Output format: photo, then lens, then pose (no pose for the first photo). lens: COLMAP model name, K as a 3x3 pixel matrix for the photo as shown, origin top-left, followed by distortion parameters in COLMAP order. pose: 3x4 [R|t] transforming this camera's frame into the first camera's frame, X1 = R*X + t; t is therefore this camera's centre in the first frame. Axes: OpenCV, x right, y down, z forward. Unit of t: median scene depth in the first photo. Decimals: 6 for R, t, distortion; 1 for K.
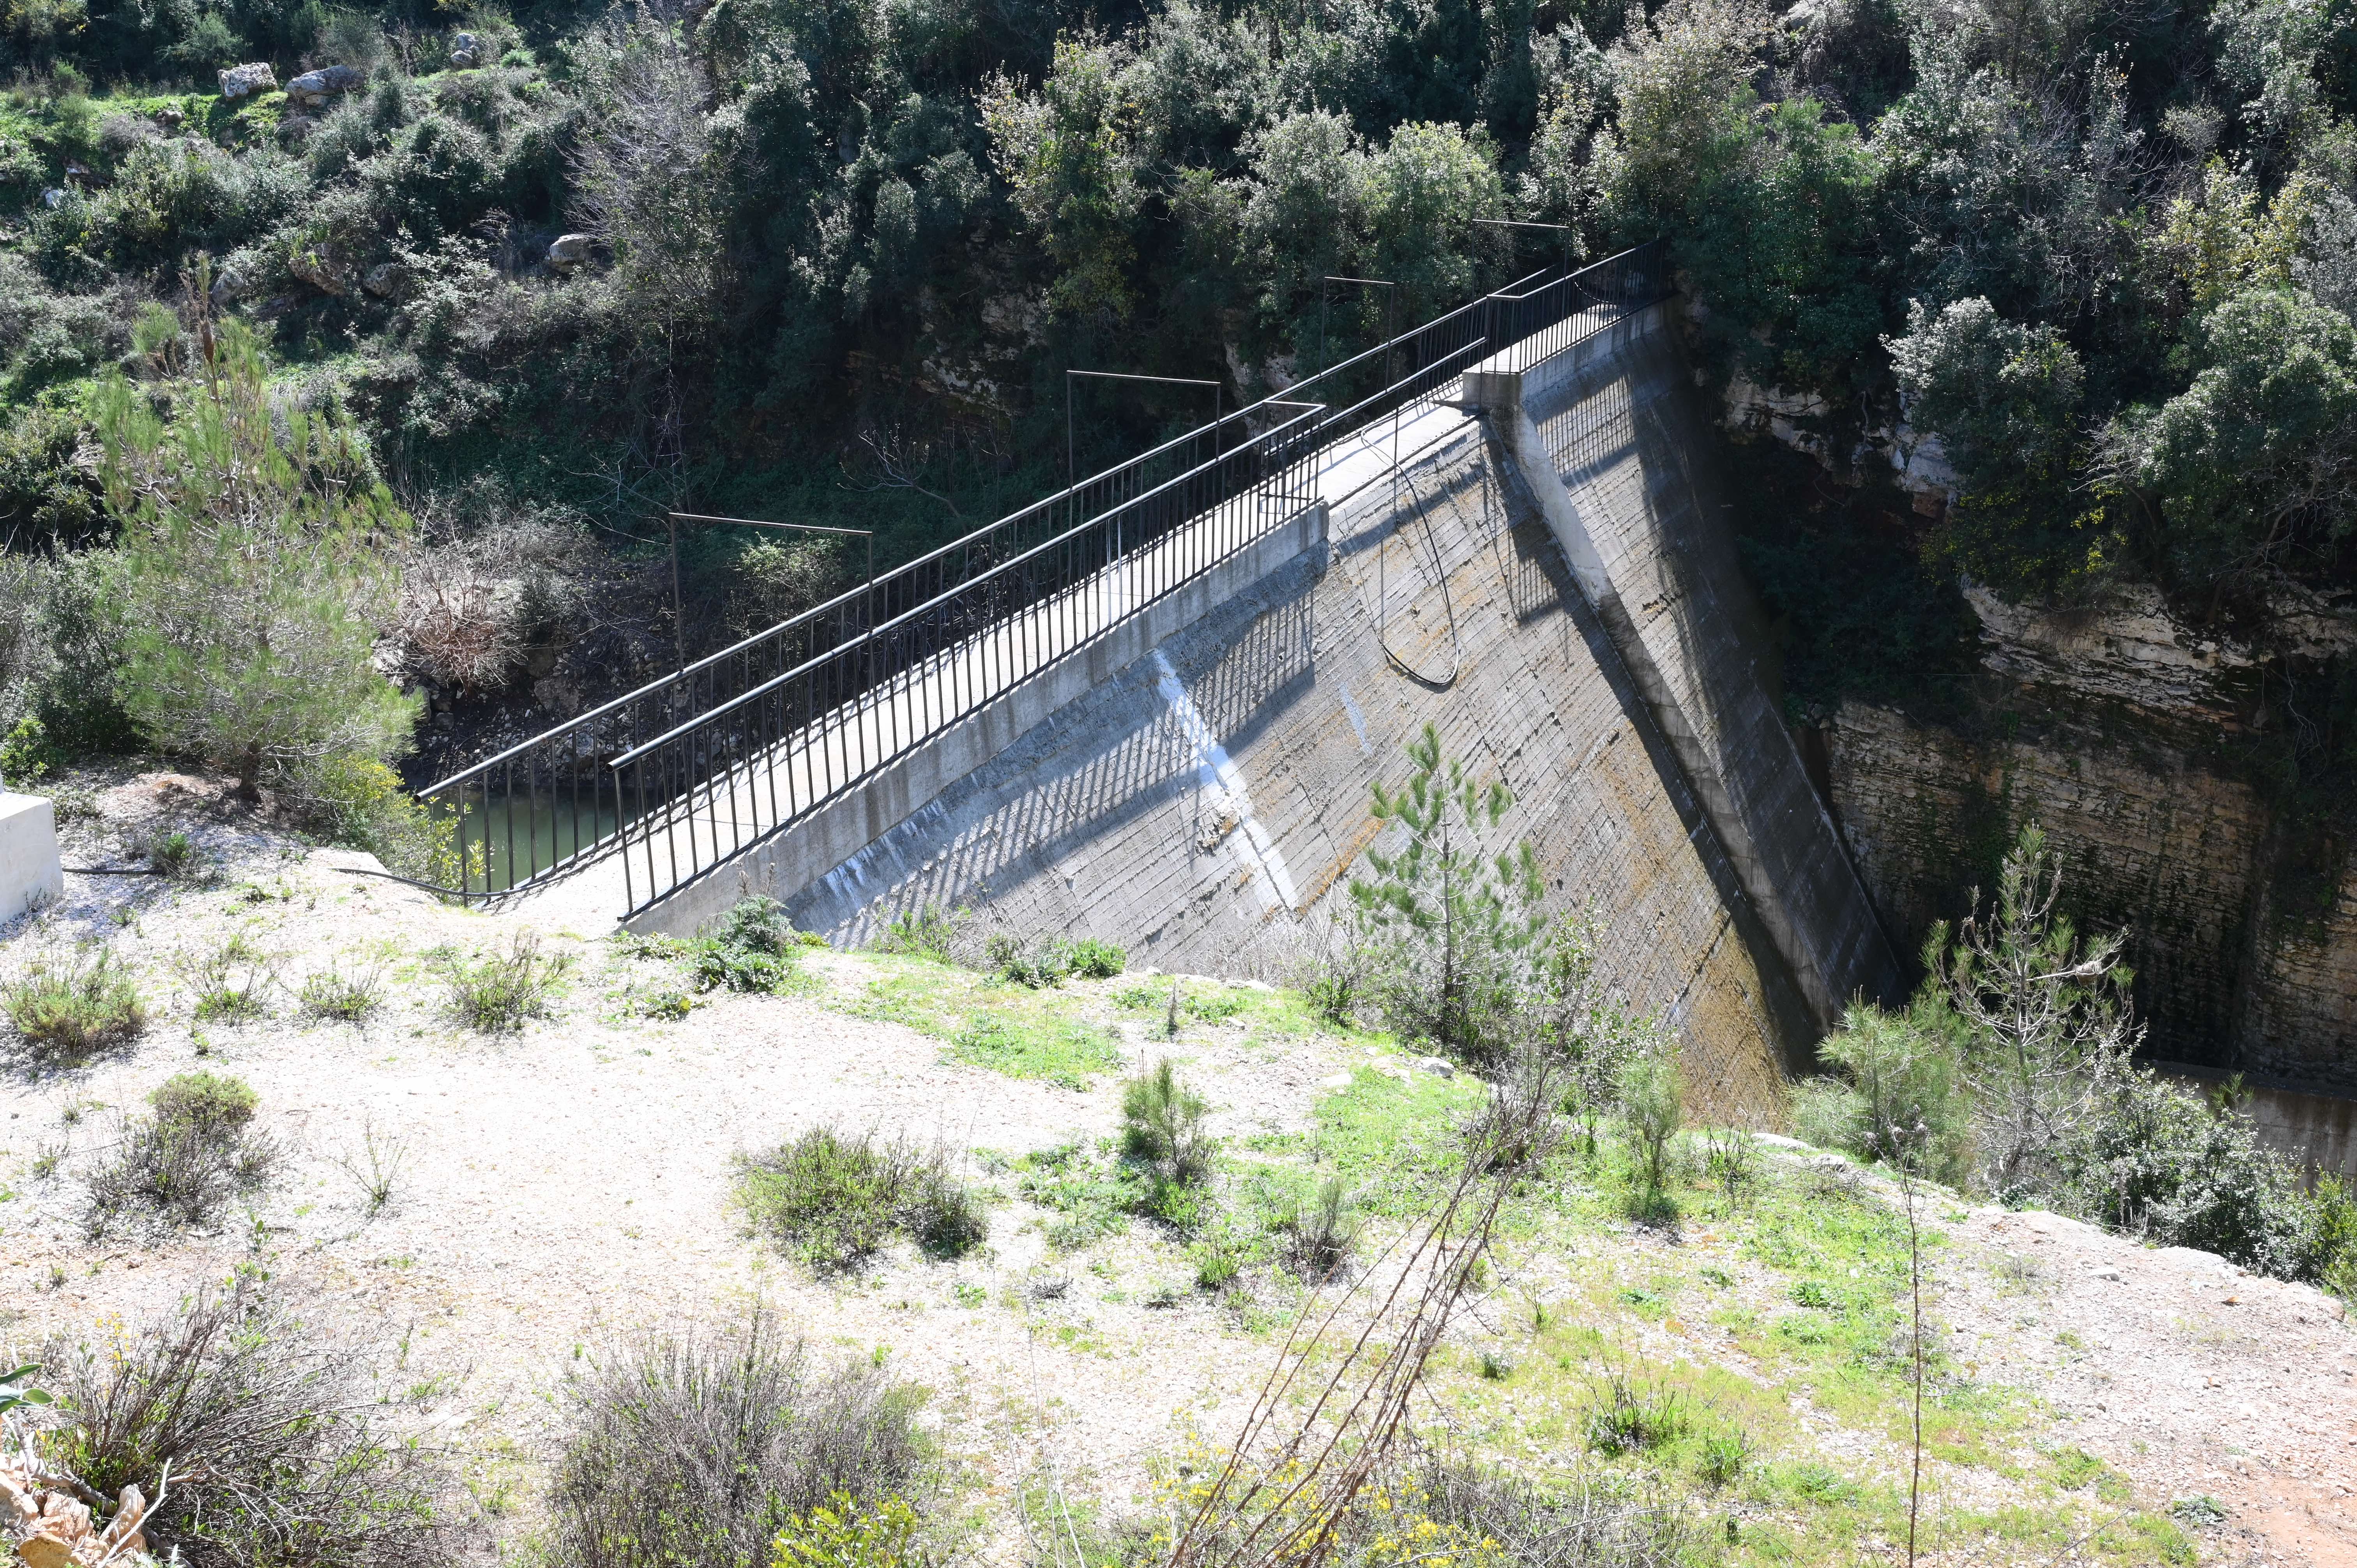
lens RADIAL K [[2612.2, 0, 1217.8], [0, 2612.2, 785.2], [0, 0, 1]] dist [0.010102, 0.014351]
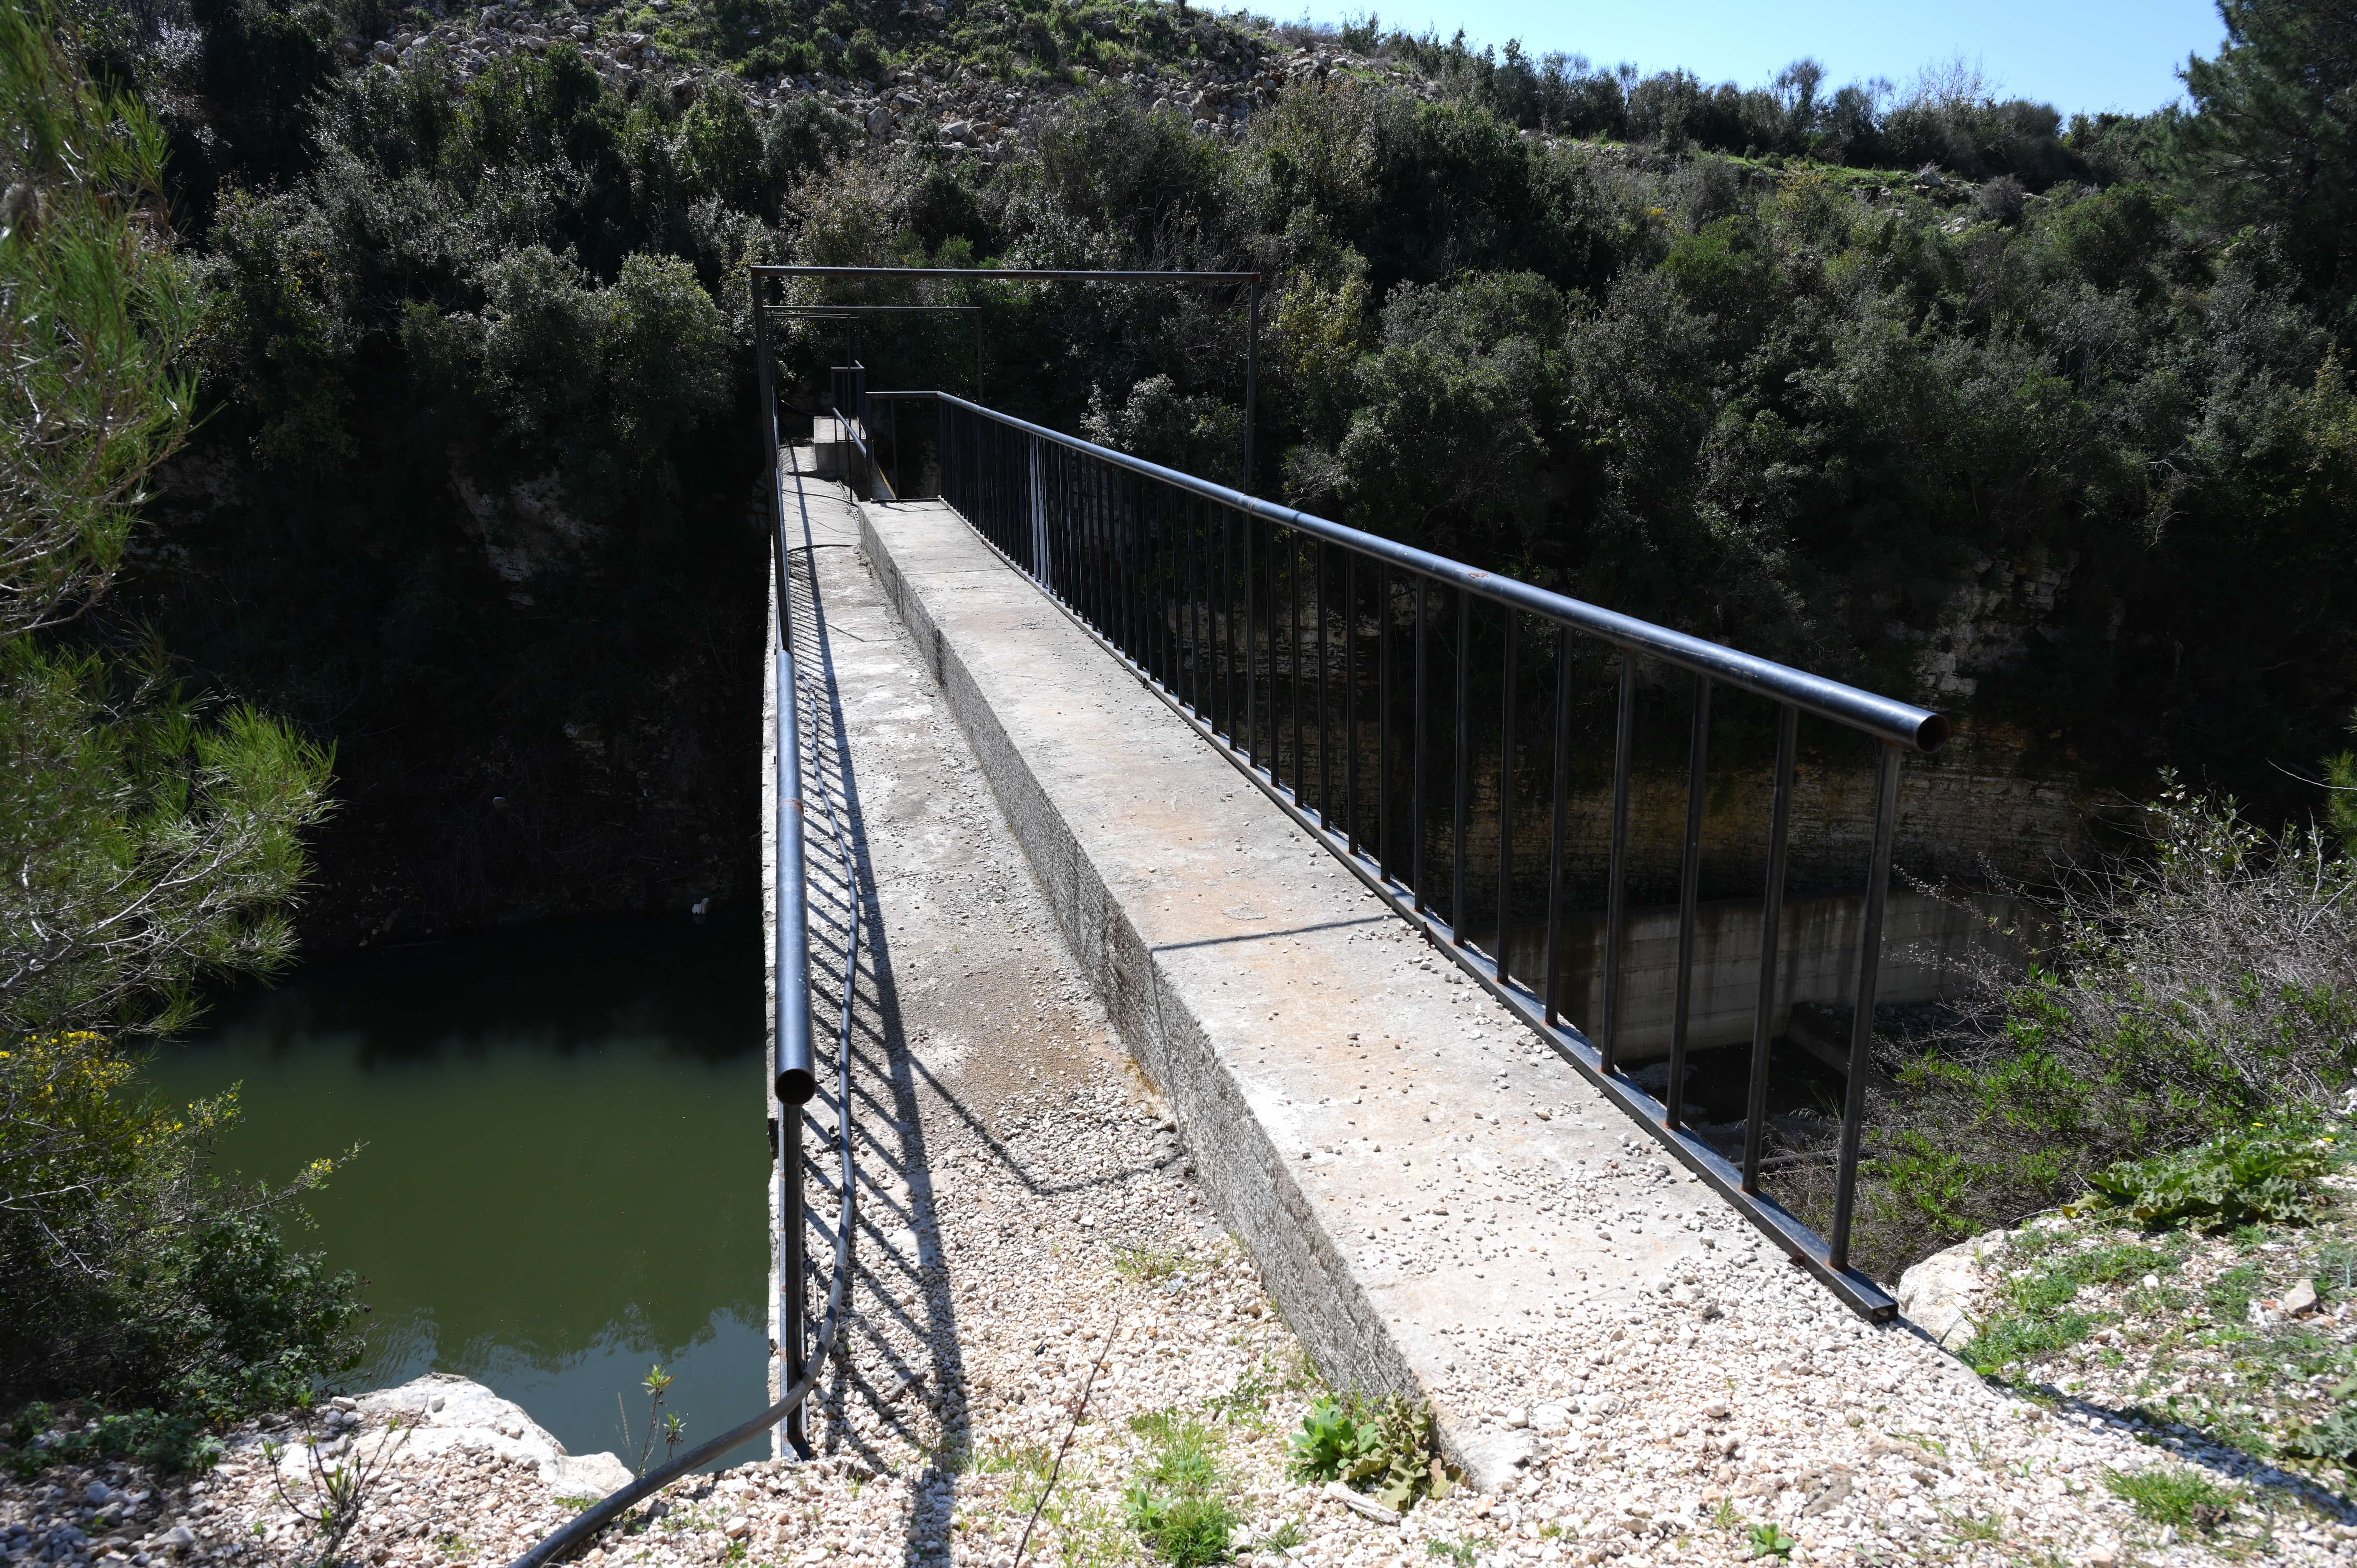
lens RADIAL K [[1559.3, 0, 1165.5], [0, 1559.3, 787.0], [0, 0, 1]] dist [0.005463, -0.006918]
pose [[0.812699, -0.170402, 0.557211, -0.162363], [0.188915, 0.981683, 0.024677, -0.008890], [-0.551209, 0.085211, 0.830004, 0.383175]]
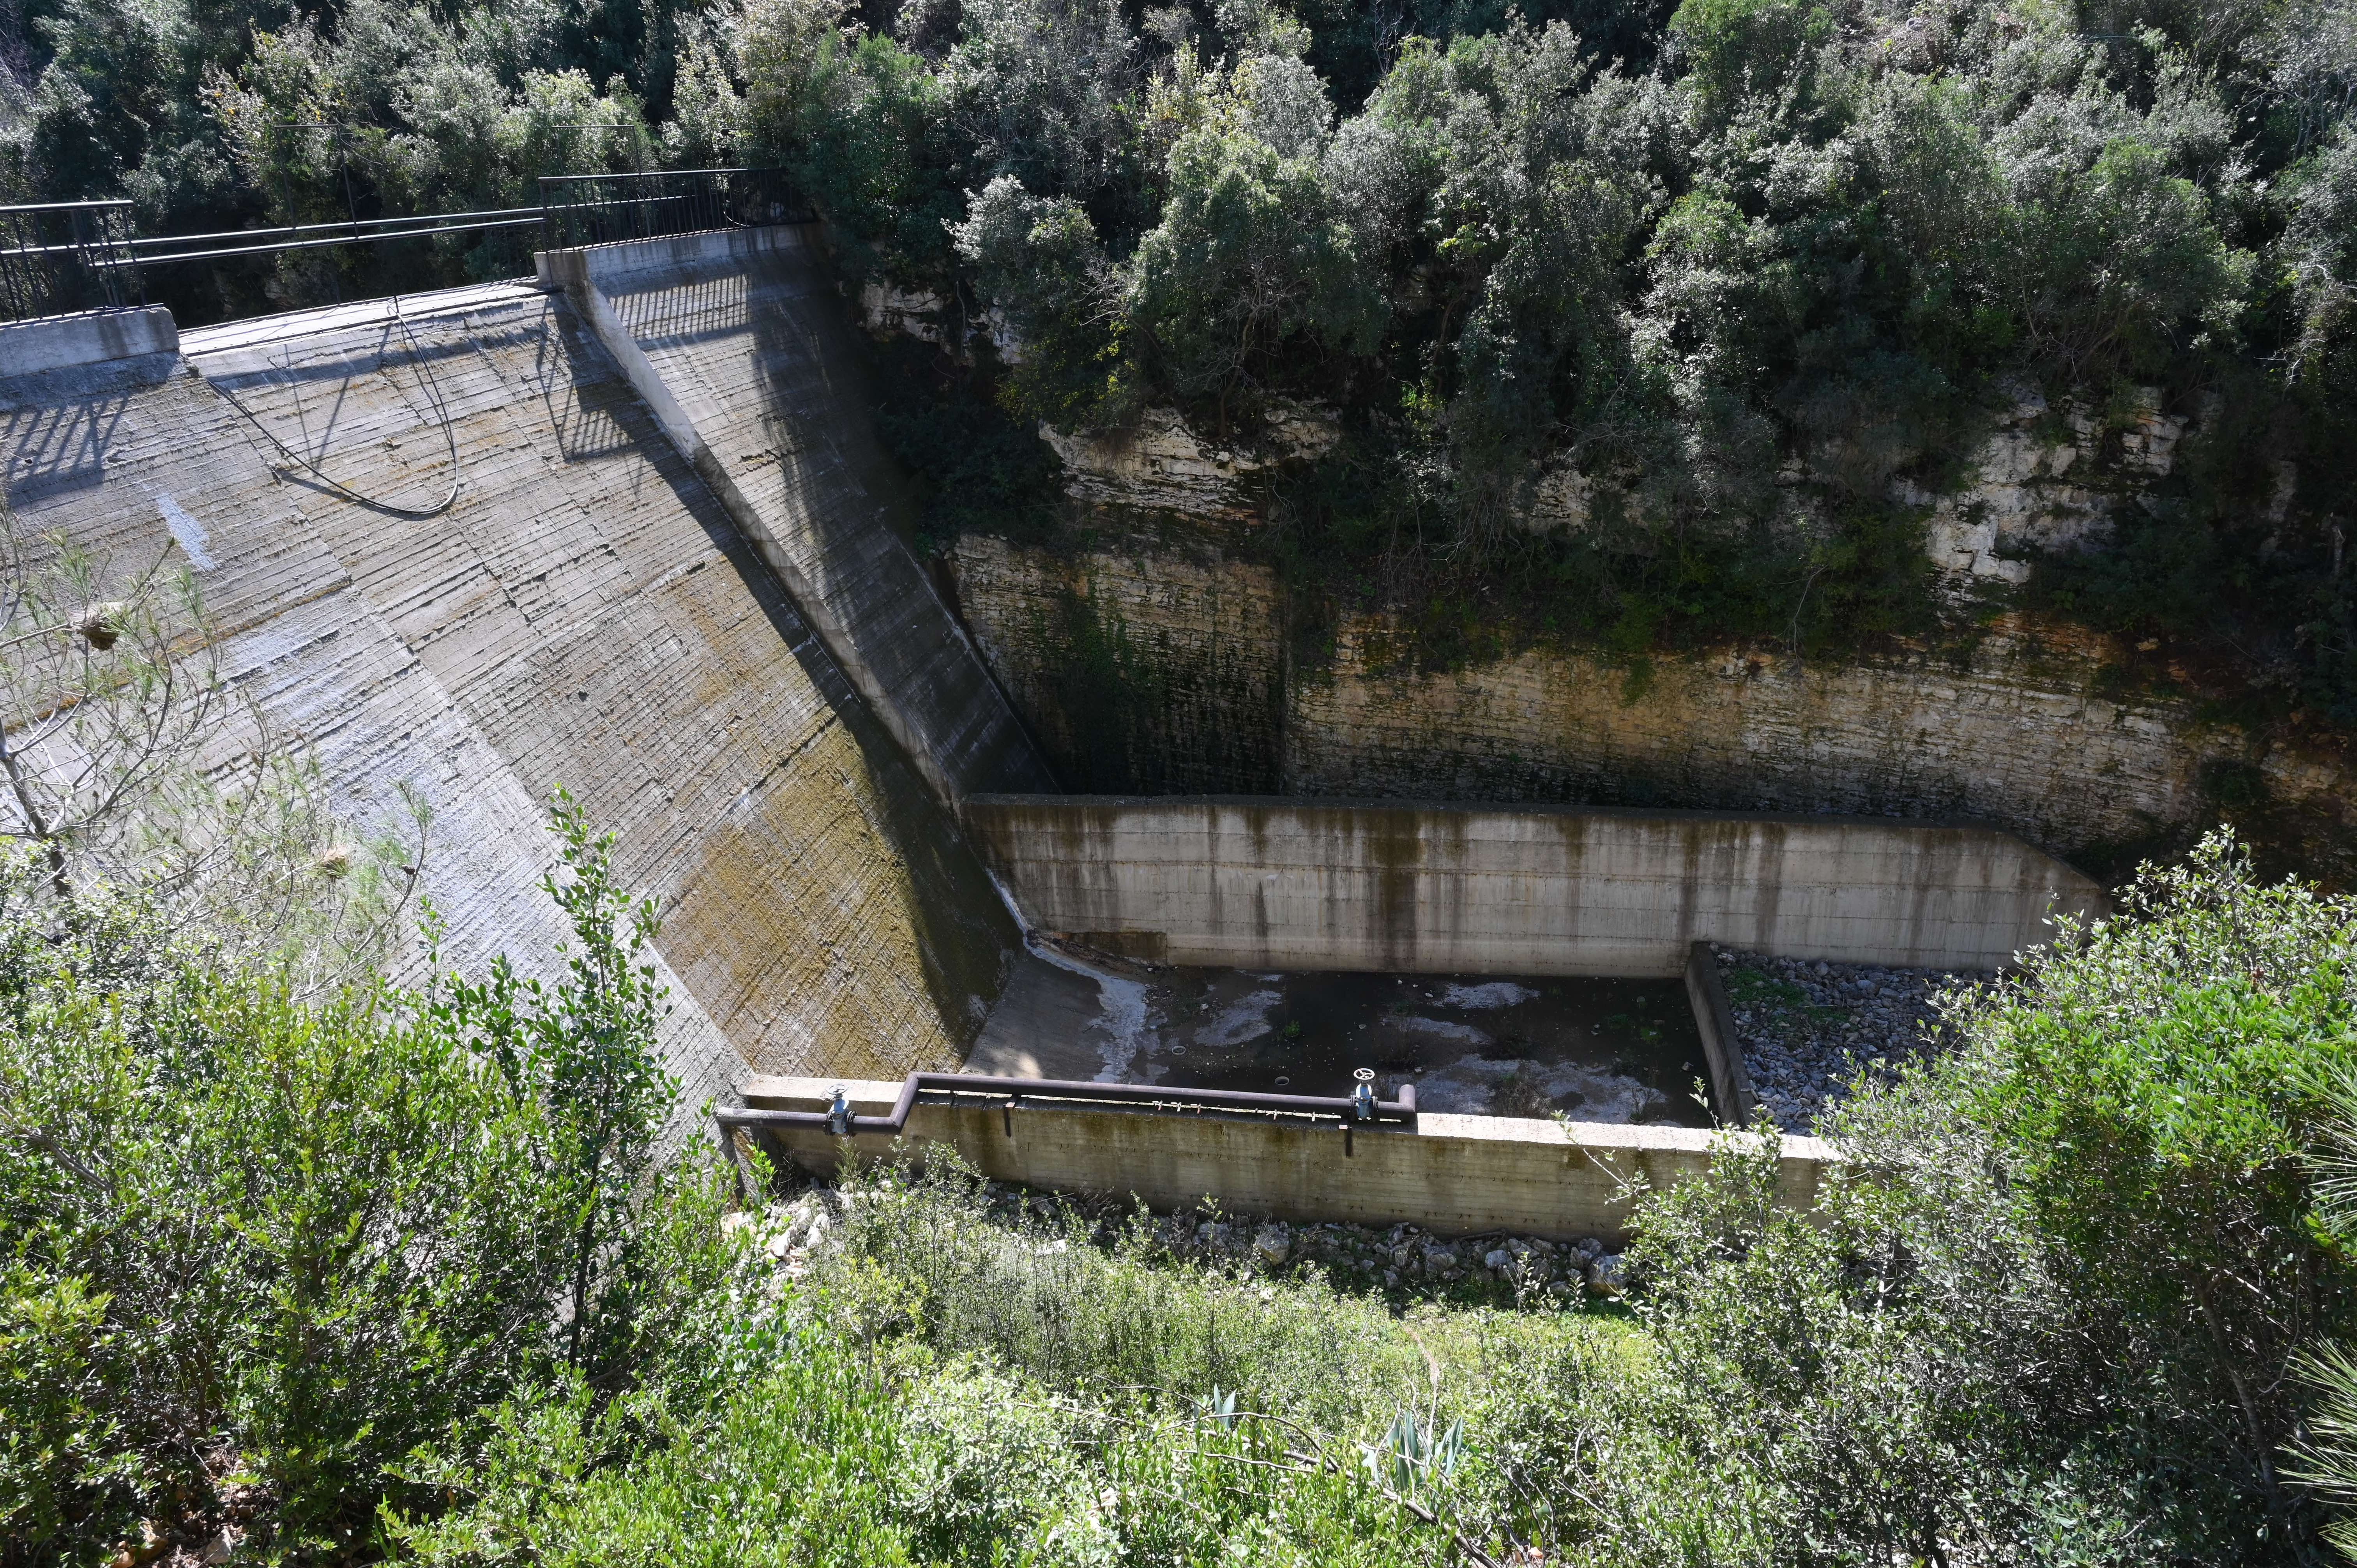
lens RADIAL K [[1565.2, 0, 1178.5], [0, 1565.2, 784.0], [0, 0, 1]] dist [0.003278, -0.003959]
pose [[0.976400, -0.117743, 0.181051, 0.202603], [0.106158, 0.991708, 0.072430, 0.043420], [-0.188078, -0.051500, 0.980803, 0.270009]]
